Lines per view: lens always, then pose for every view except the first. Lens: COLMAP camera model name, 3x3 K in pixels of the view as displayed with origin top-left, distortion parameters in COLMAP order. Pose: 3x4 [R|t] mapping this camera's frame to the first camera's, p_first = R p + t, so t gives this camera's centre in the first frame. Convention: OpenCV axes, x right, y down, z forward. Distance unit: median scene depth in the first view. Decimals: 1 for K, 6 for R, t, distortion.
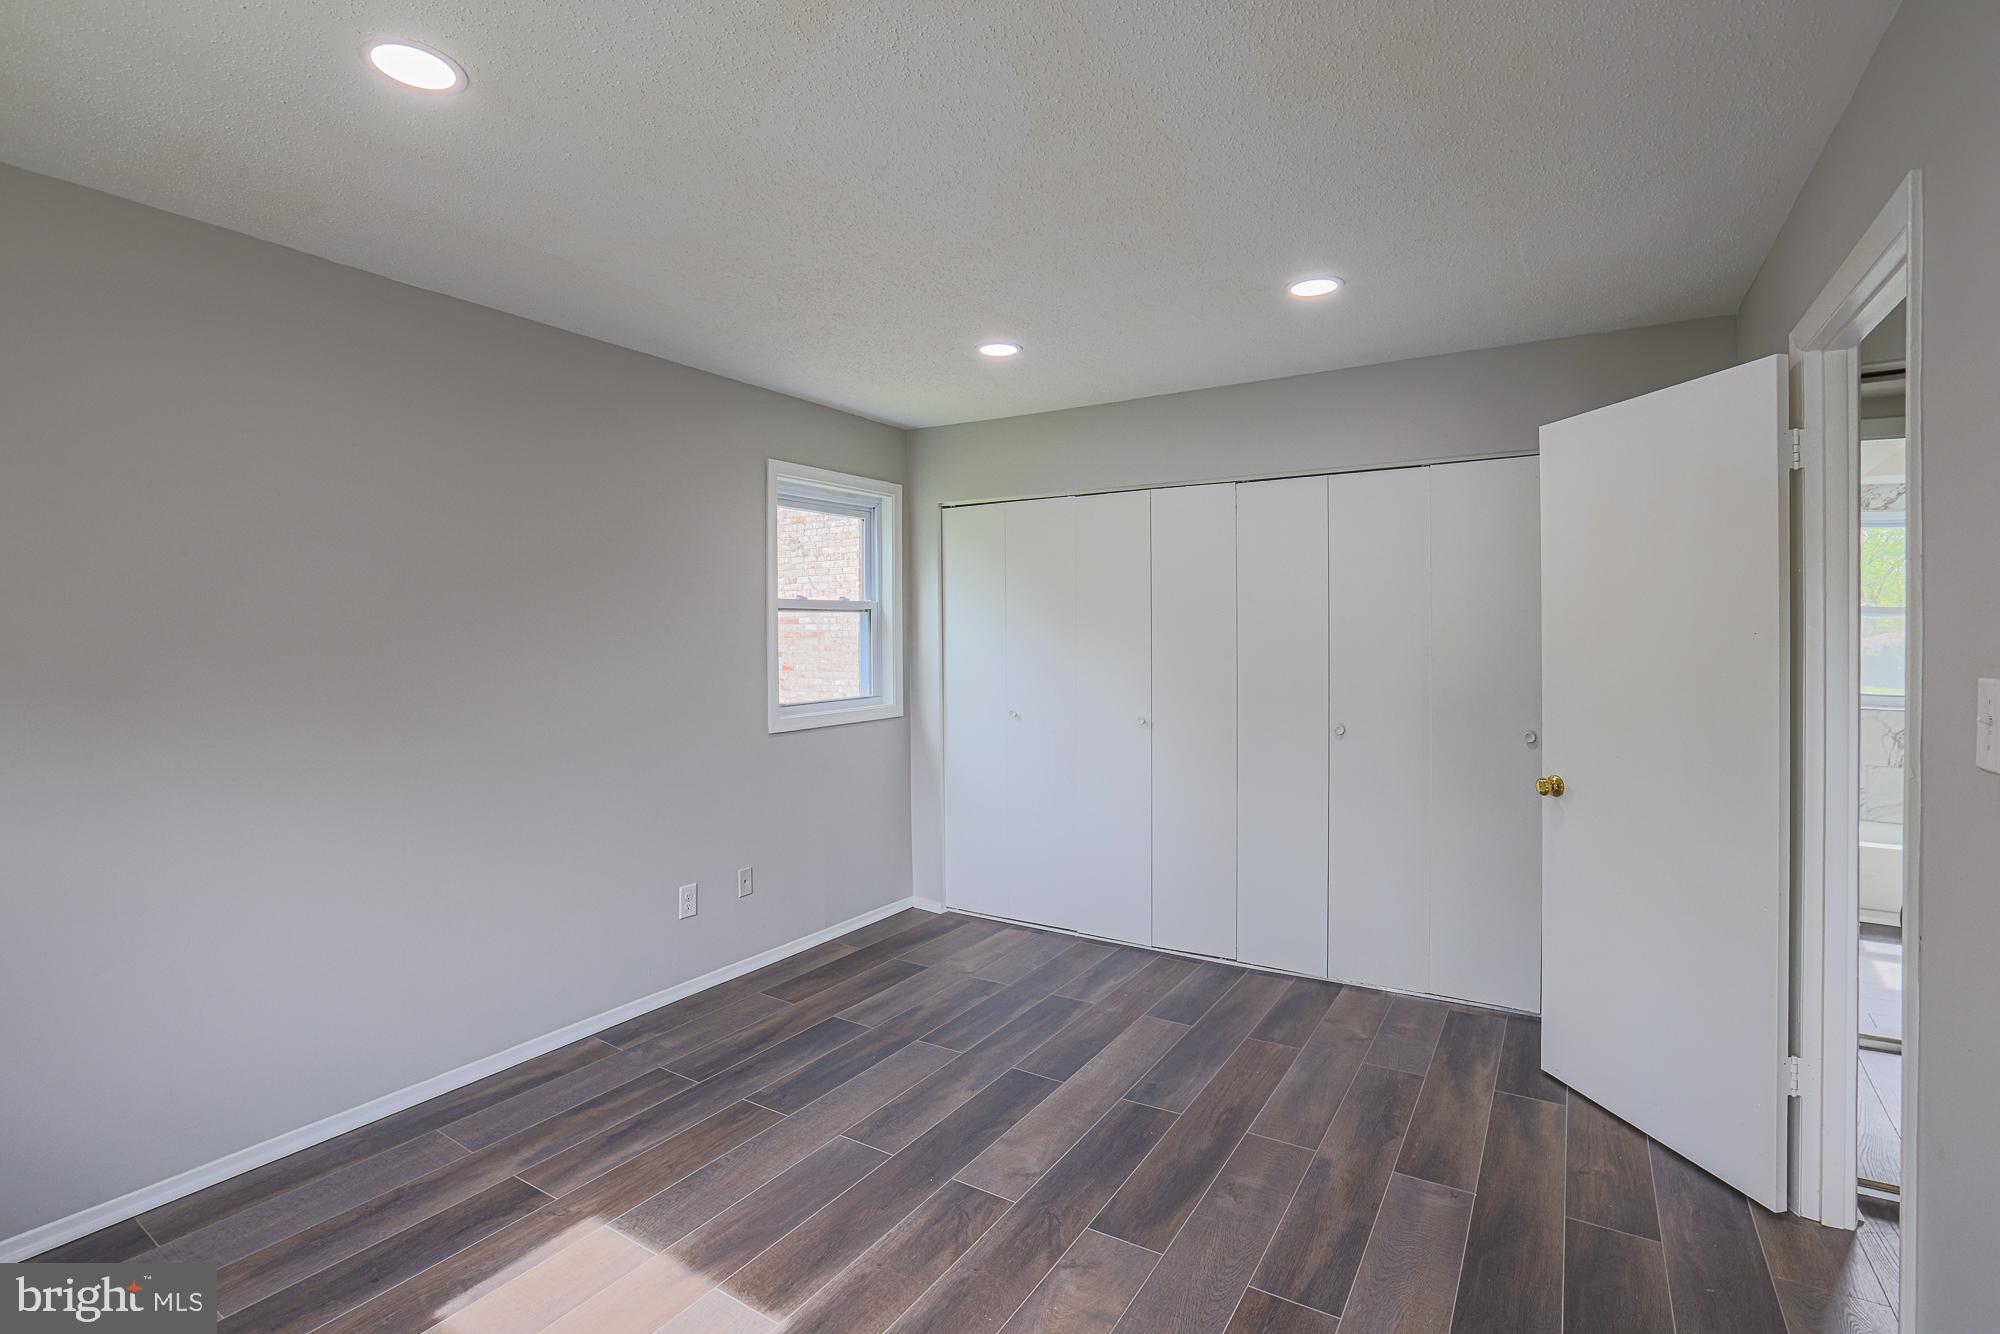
lens RADIAL K [[922.2, 0, 1014.4], [0, 922.2, 658.4], [0, 0, 1]] dist [-0.051237, 0.018490]
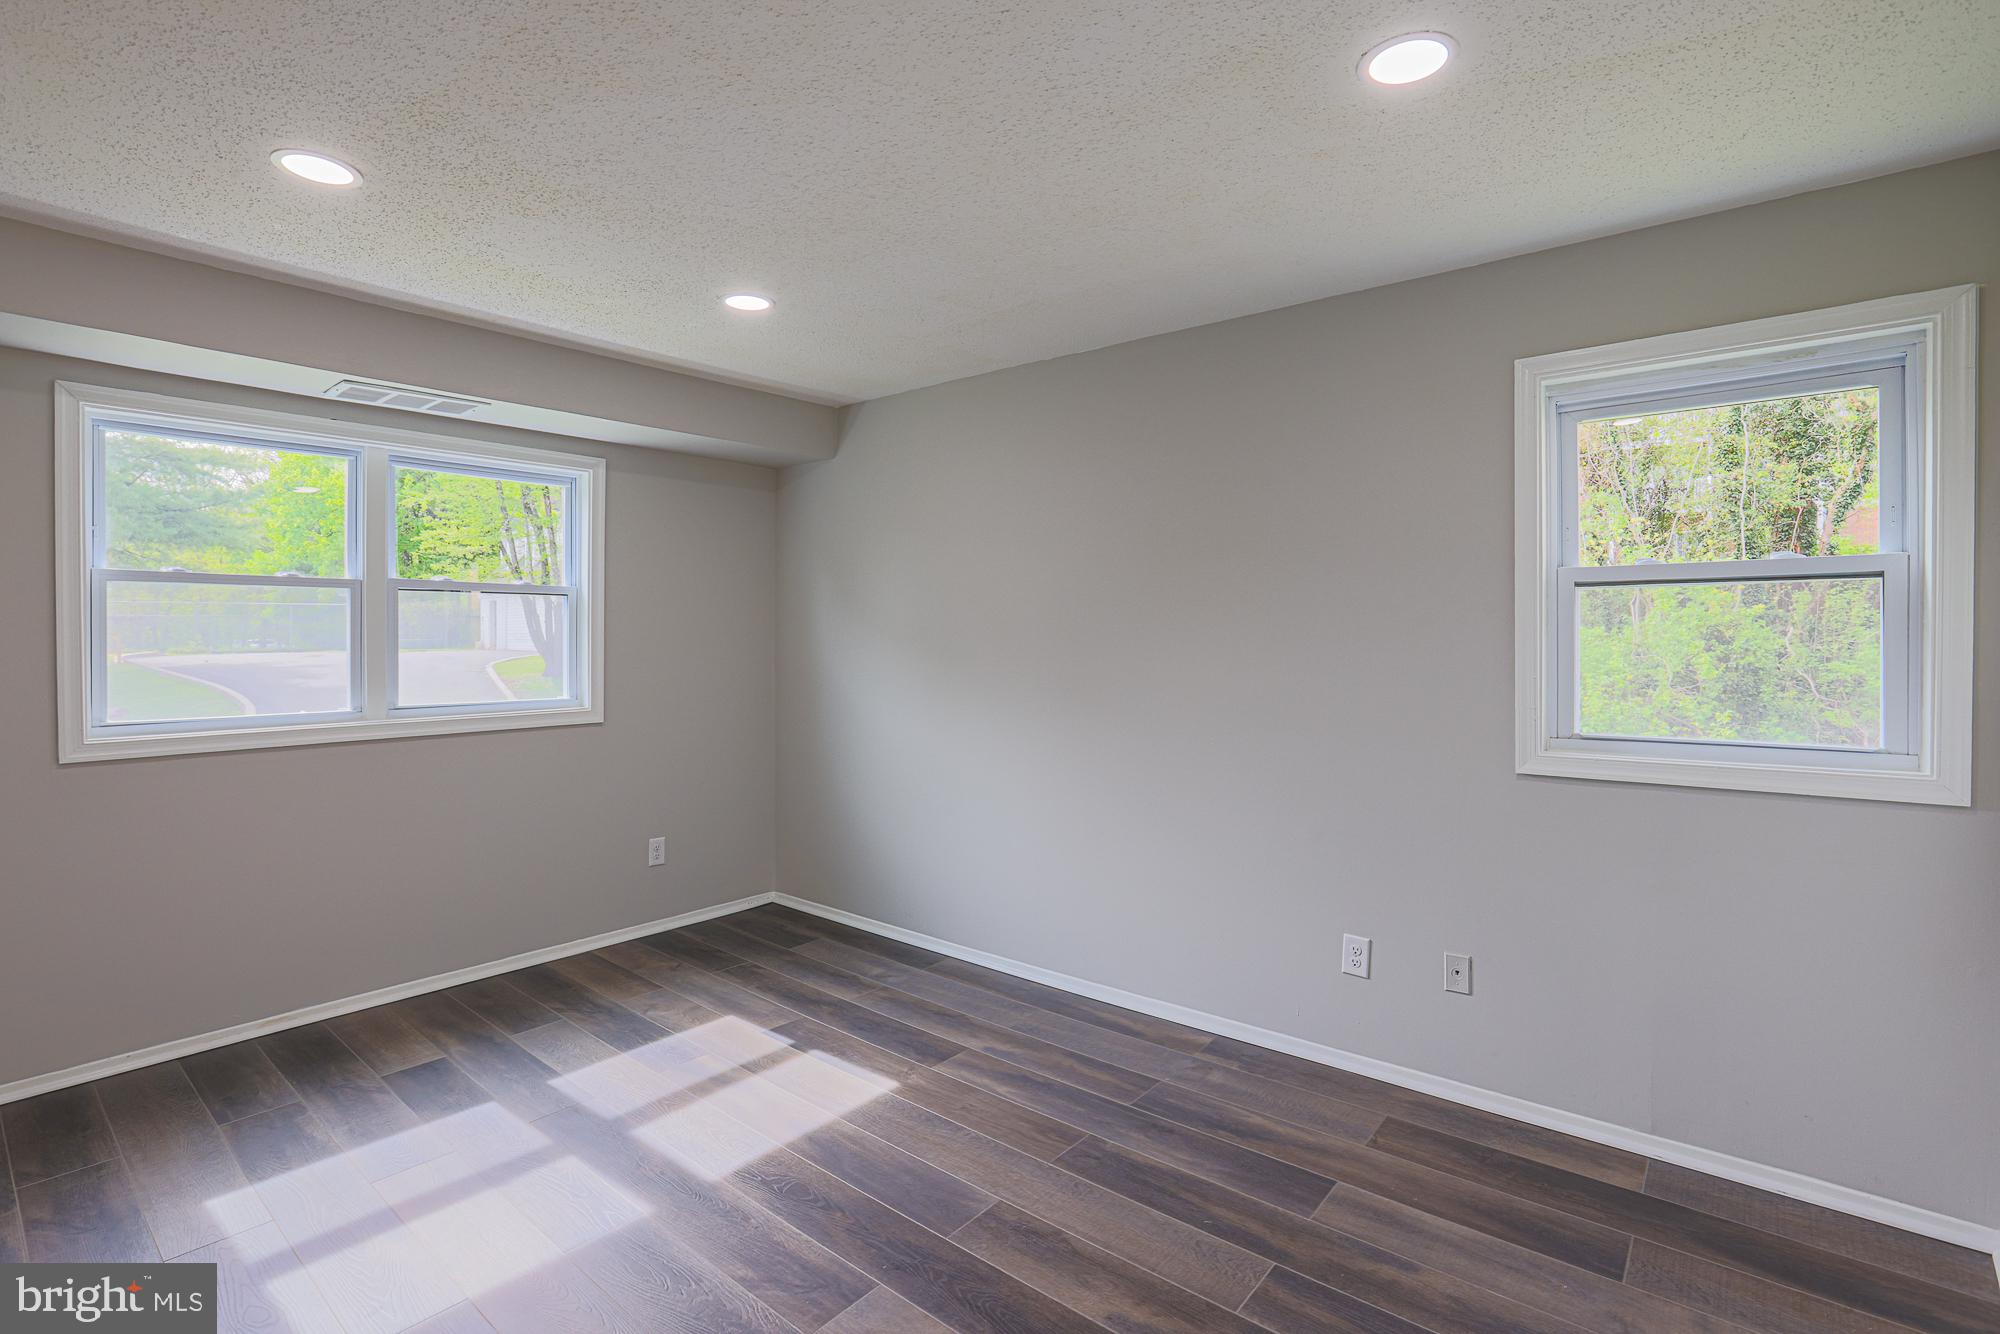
lens RADIAL K [[922.2, 0, 1011.7], [0, 922.2, 636.8], [0, 0, 1]] dist [-0.051237, 0.018490]
pose [[-0.120376, 0.006946, -0.992704, 0.583127], [-0.024710, 0.999645, 0.009991, -0.020042], [0.992421, 0.025732, -0.120162, 0.965550]]
